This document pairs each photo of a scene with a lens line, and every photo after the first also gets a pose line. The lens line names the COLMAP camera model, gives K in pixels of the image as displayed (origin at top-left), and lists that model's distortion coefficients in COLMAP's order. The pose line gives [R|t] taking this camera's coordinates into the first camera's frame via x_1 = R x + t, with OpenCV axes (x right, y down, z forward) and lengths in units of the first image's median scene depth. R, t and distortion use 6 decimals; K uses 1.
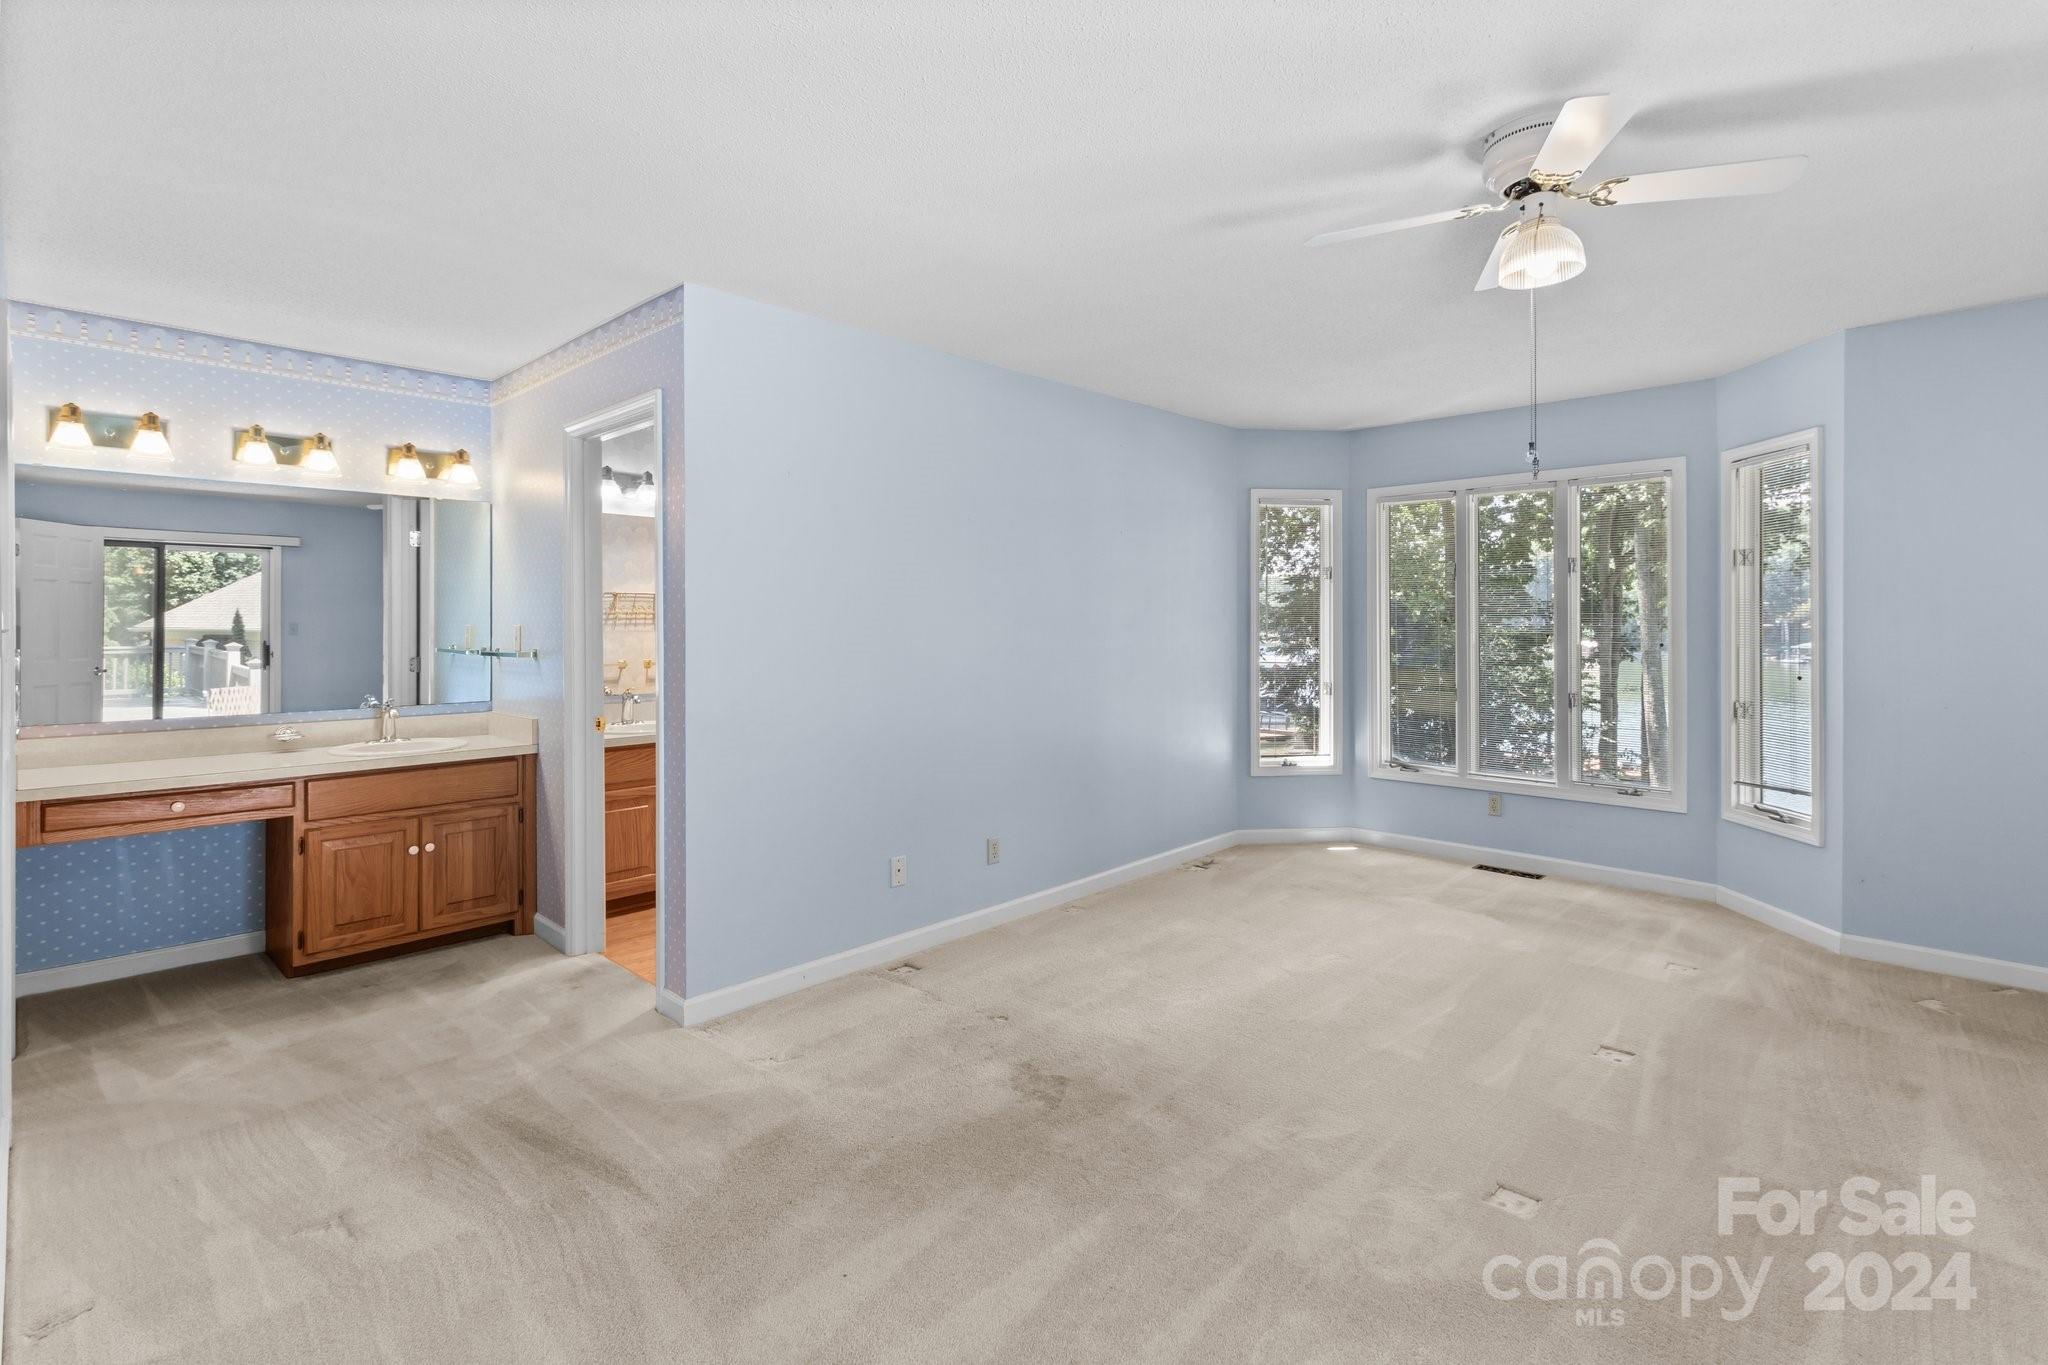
lens RADIAL K [[943.3, 0, 1050.4], [0, 943.3, 621.2], [0, 0, 1]] dist [0.000071, -0.001049]
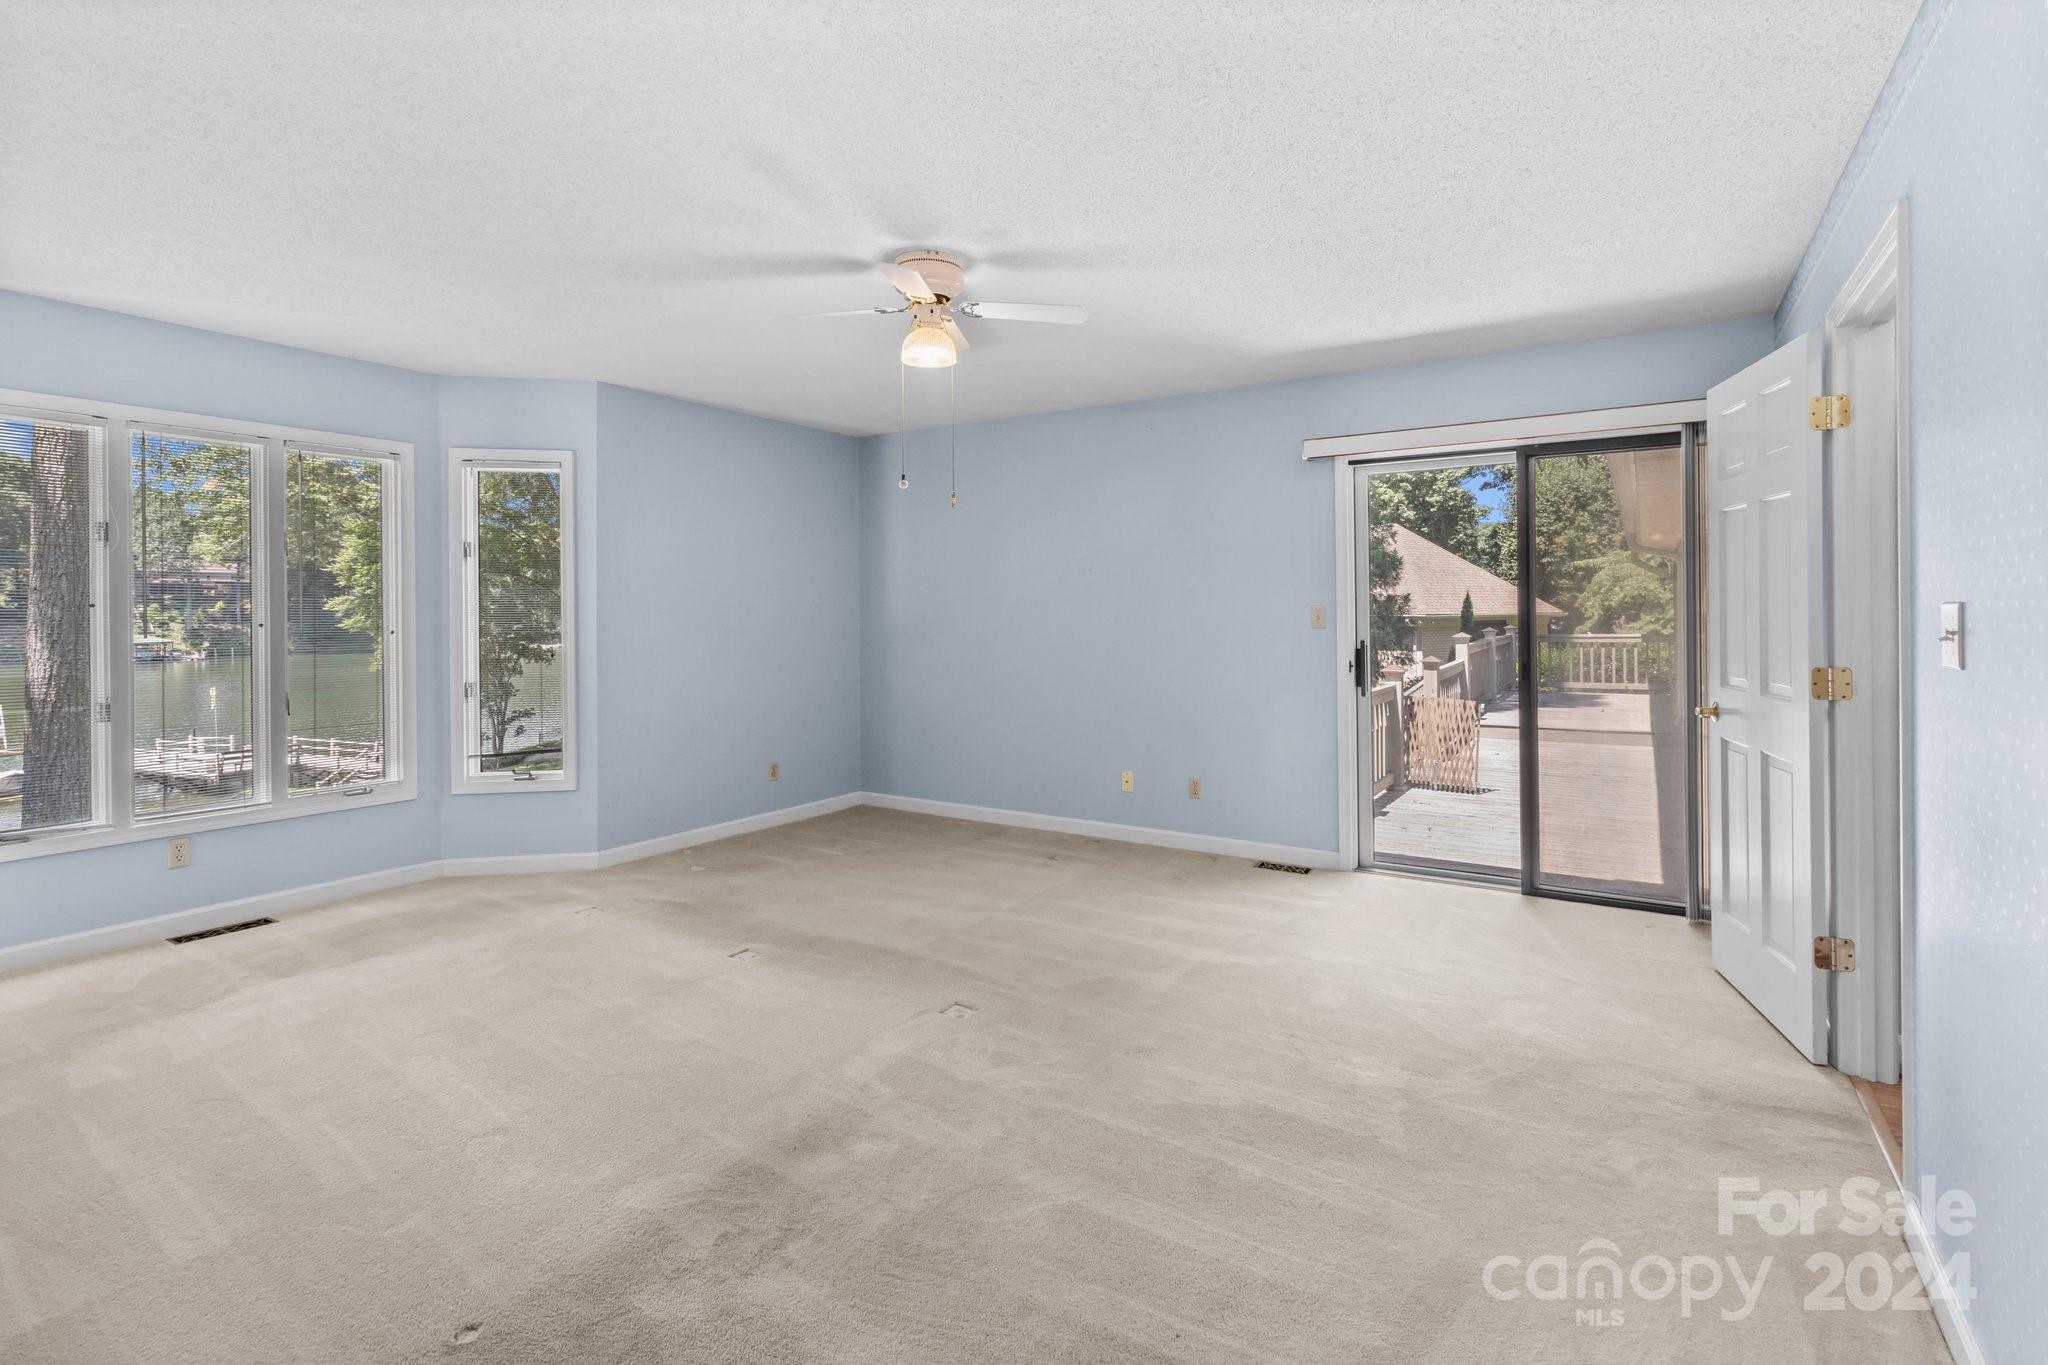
lens RADIAL K [[943.3, 0, 1048.3], [0, 943.3, 611.9], [0, 0, 1]] dist [0.000071, -0.001049]
pose [[-0.179894, 0.002097, 0.983684, -0.450771], [0.000118, 0.999998, -0.002110, 0.006433], [-0.983686, -0.000263, -0.179894, 0.535566]]
